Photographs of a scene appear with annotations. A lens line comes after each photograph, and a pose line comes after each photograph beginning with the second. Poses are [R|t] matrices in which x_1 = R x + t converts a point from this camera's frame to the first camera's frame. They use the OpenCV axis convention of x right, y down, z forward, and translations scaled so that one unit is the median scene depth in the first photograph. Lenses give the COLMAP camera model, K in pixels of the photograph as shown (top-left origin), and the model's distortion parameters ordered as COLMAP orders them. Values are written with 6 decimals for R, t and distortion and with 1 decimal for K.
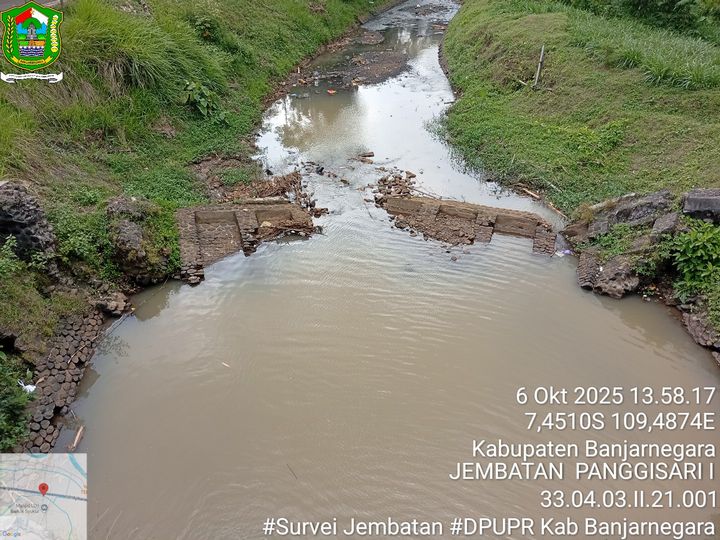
lens RADIAL K [[551.3, 0, 359.6], [0, 551.3, 270.7], [0, 0, 1]] dist [0.090483, -0.195204]
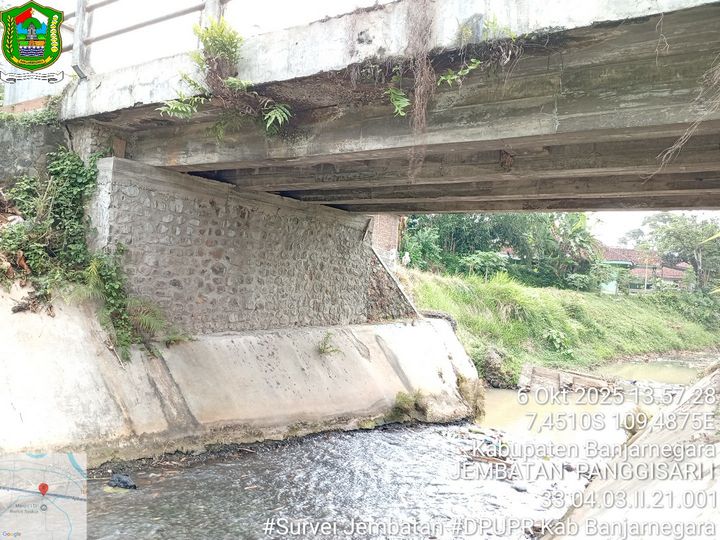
lens RADIAL K [[550.2, 0, 358.3], [0, 550.2, 271.1], [0, 0, 1]] dist [0.111093, -0.233533]
pose [[0.790895, 0.016028, -0.611741, 0.244954], [-0.375188, 0.802434, -0.464041, 0.528461], [0.483445, 0.596525, 0.640655, -0.384864]]
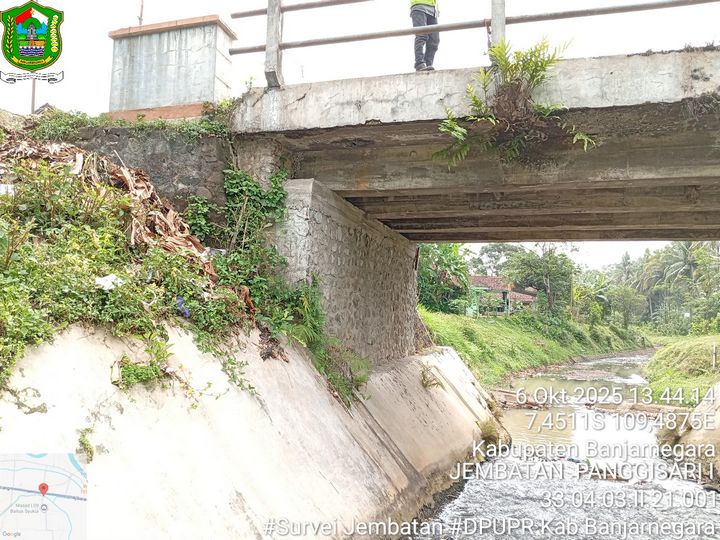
lens RADIAL K [[550.2, 0, 358.3], [0, 550.2, 271.1], [0, 0, 1]] dist [0.111093, -0.233533]
pose [[0.934199, -0.029142, -0.355560, 0.000718], [-0.201280, 0.779823, -0.592759, 0.595665], [0.294548, 0.625322, 0.722644, -0.476013]]
